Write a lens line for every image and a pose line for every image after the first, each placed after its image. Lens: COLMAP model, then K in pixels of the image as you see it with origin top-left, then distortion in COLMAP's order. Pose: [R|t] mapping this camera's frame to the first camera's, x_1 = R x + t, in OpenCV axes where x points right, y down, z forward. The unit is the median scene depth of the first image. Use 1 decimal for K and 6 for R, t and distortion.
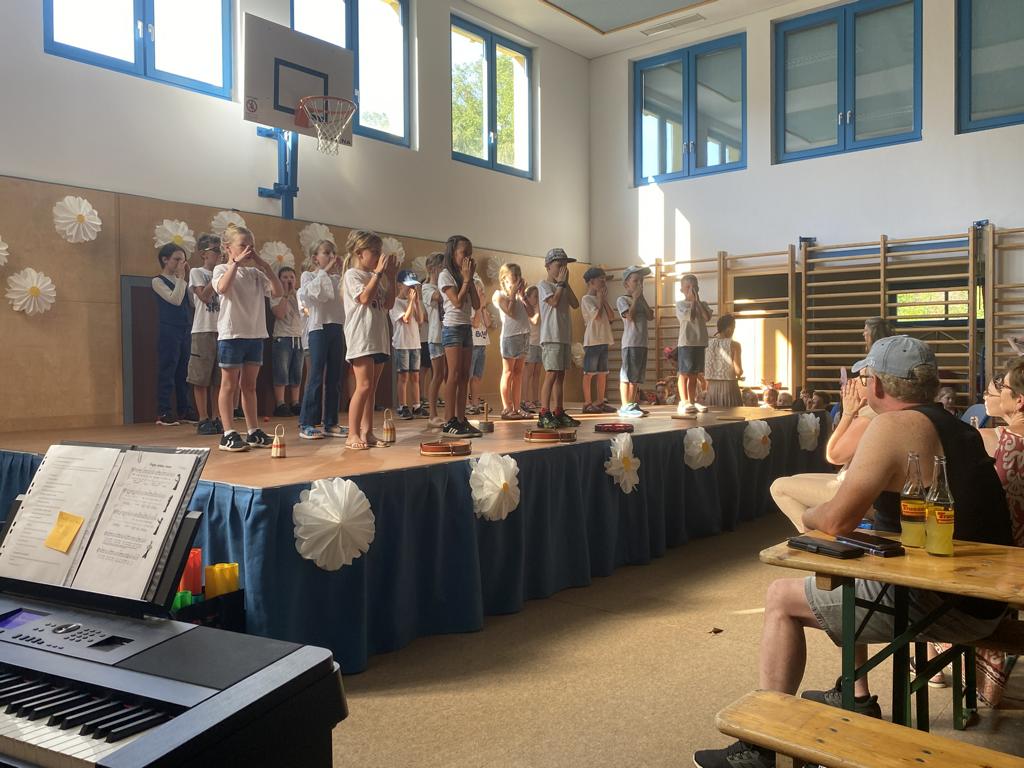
lens RADIAL K [[856.1, 0, 501.5], [0, 856.1, 373.6], [0, 0, 1]] dist [0.009548, -0.014165]
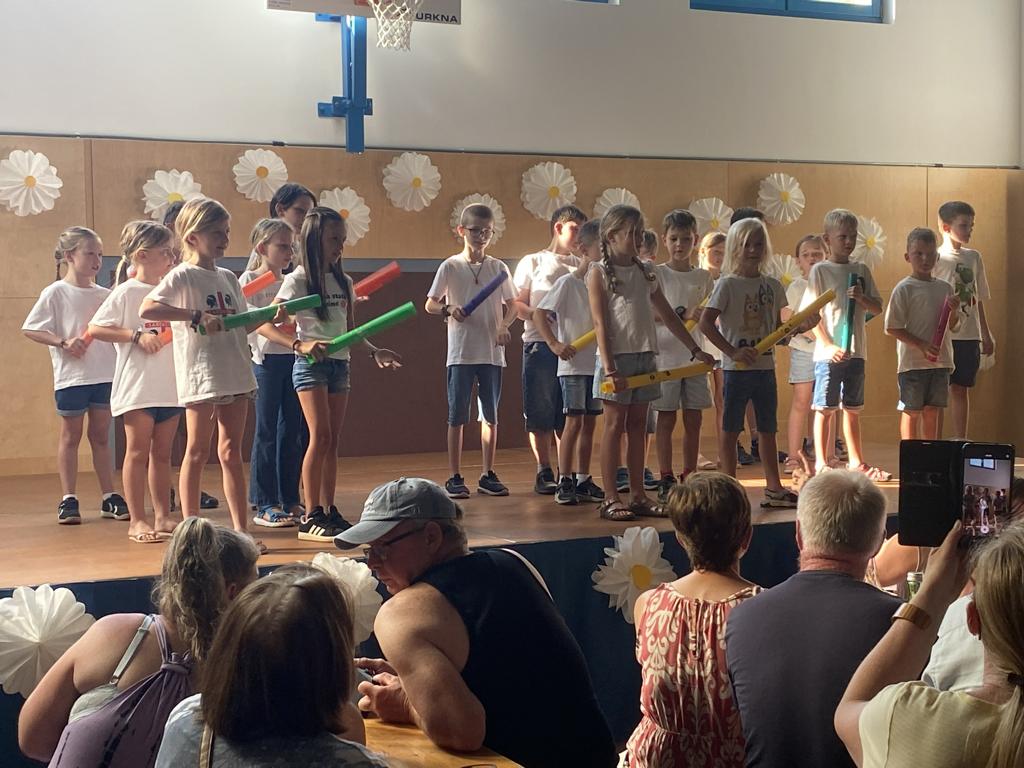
lens RADIAL K [[1679.1, 0, 506.4], [0, 1679.1, 389.2], [0, 0, 1]] dist [0.043277, 0.000000]
pose [[0.920052, 0.013576, -0.391561, 0.420861], [0.000651, 0.999345, 0.036179, -0.059993], [0.391796, -0.033541, 0.919441, -0.134107]]
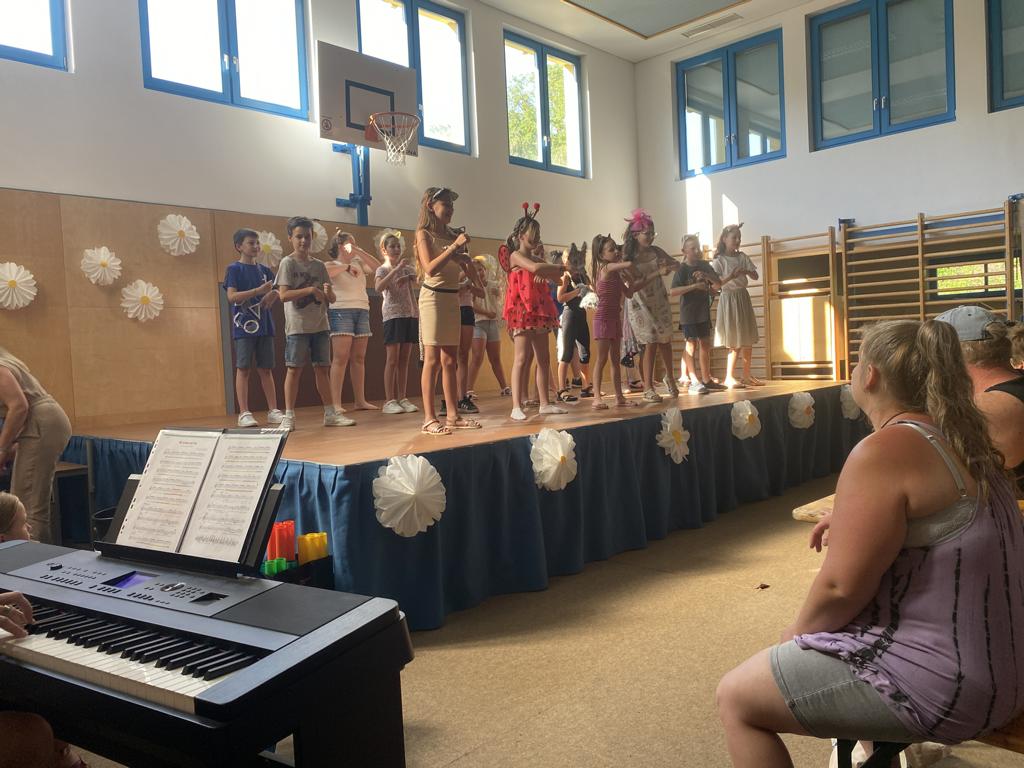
lens RADIAL K [[784.2, 0, 509.5], [0, 784.2, 374.7], [0, 0, 1]] dist [0.010666, -0.018184]
pose [[0.996764, -0.035416, -0.072162, 0.007473], [0.036758, 0.999174, 0.017350, 0.002336], [0.071487, -0.019946, 0.997242, -0.003880]]
